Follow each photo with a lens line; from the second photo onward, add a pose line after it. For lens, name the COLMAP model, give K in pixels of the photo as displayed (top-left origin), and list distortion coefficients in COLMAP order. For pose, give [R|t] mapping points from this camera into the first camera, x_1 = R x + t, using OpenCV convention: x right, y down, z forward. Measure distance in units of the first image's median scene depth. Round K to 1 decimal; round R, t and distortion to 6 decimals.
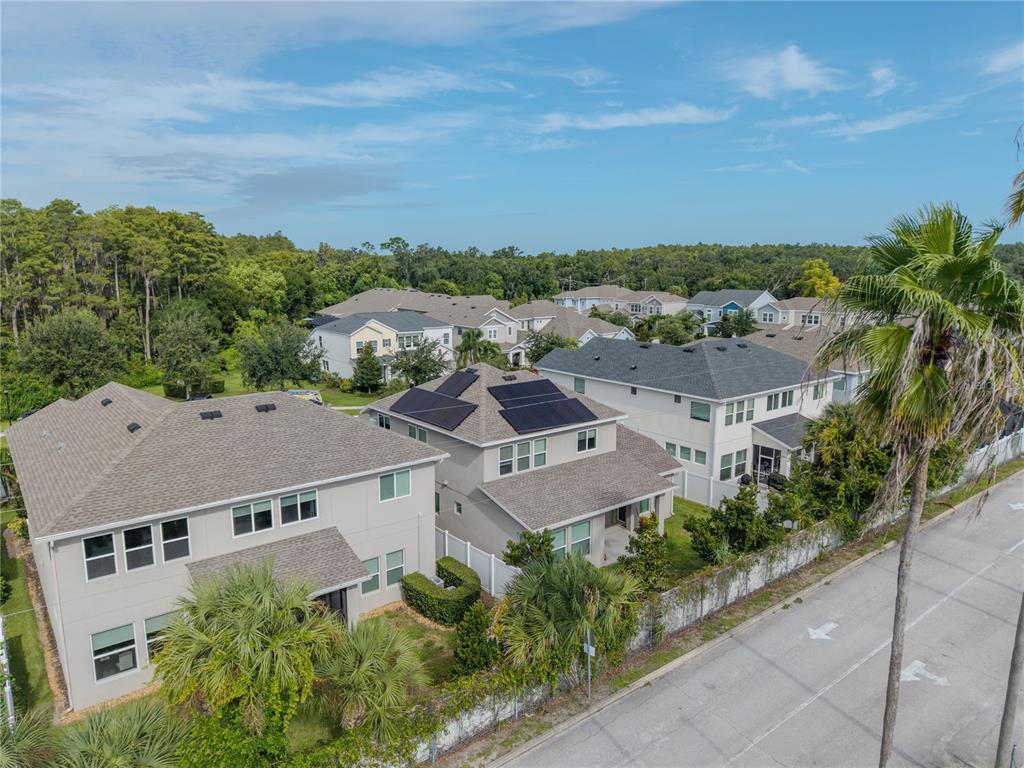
lens RADIAL K [[687.3, 0, 512.0], [0, 687.3, 384.0], [0, 0, 1]] dist [0.026921, -0.029439]
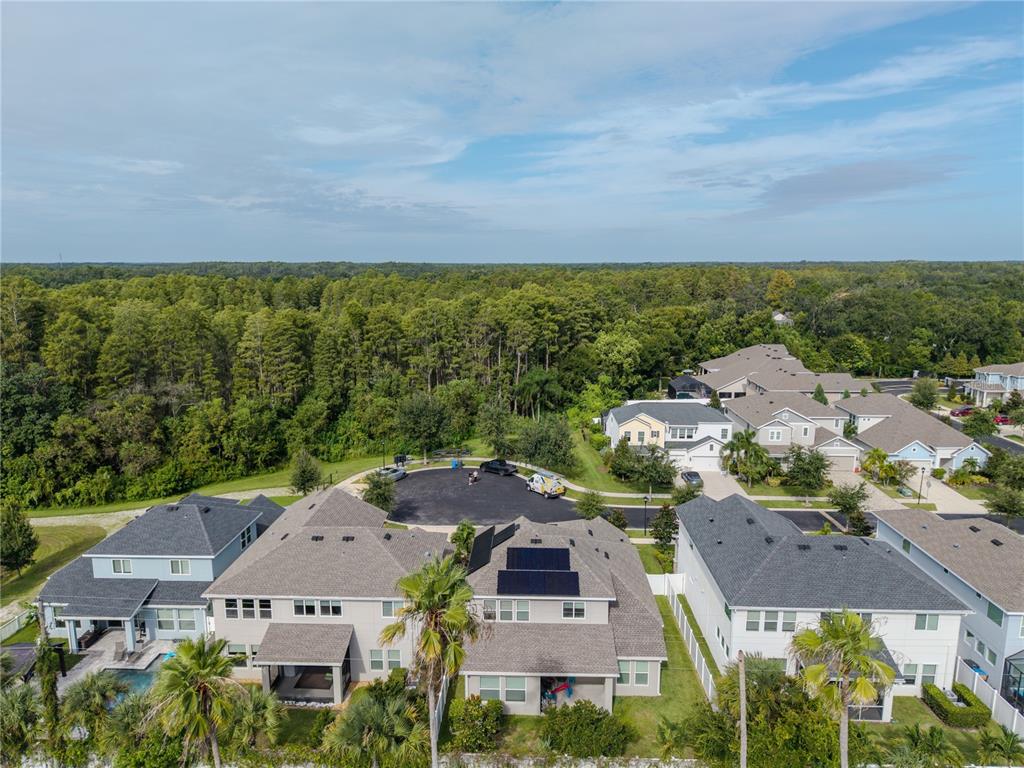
lens RADIAL K [[693.1, 0, 511.8], [0, 693.1, 377.4], [0, 0, 1]] dist [0.027880, -0.032423]
pose [[0.758453, 0.109415, -0.642478, 0.263793], [-0.113044, 0.992950, 0.035652, -0.122825], [0.641850, 0.045588, 0.765474, -0.016047]]
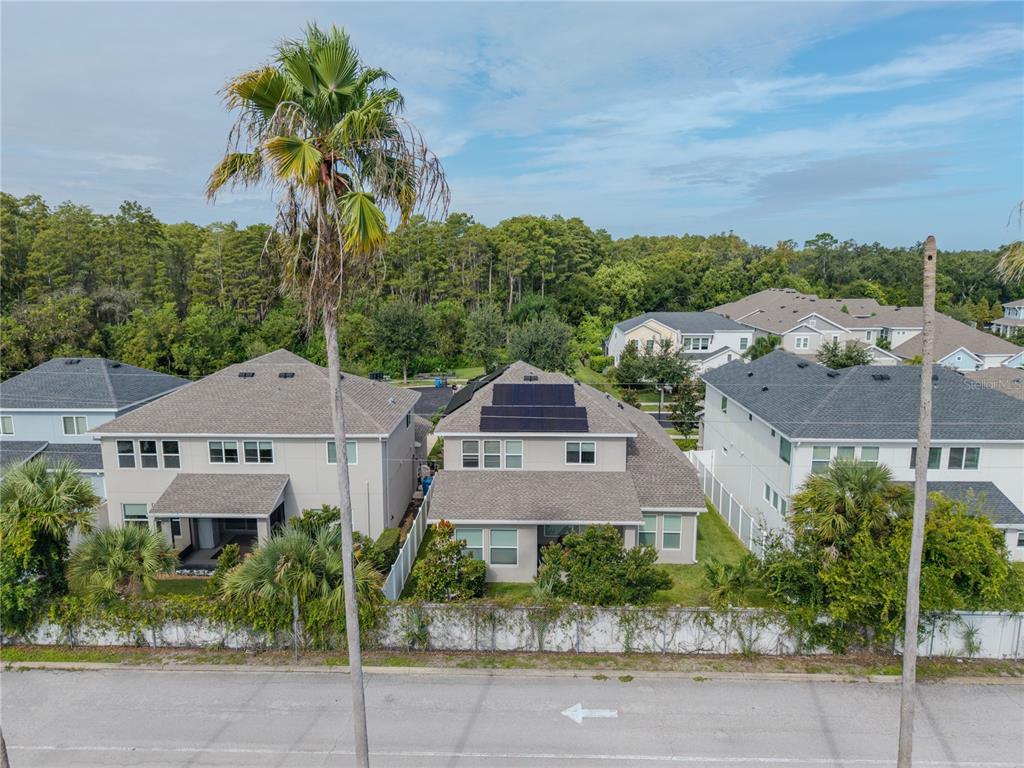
lens RADIAL K [[687.3, 0, 512.0], [0, 687.3, 384.0], [0, 0, 1]] dist [0.026921, -0.029439]
pose [[0.763874, 0.111997, -0.635573, 0.209791], [-0.111211, 0.992938, 0.041309, -0.013346], [0.635711, 0.039128, 0.770935, 0.072458]]
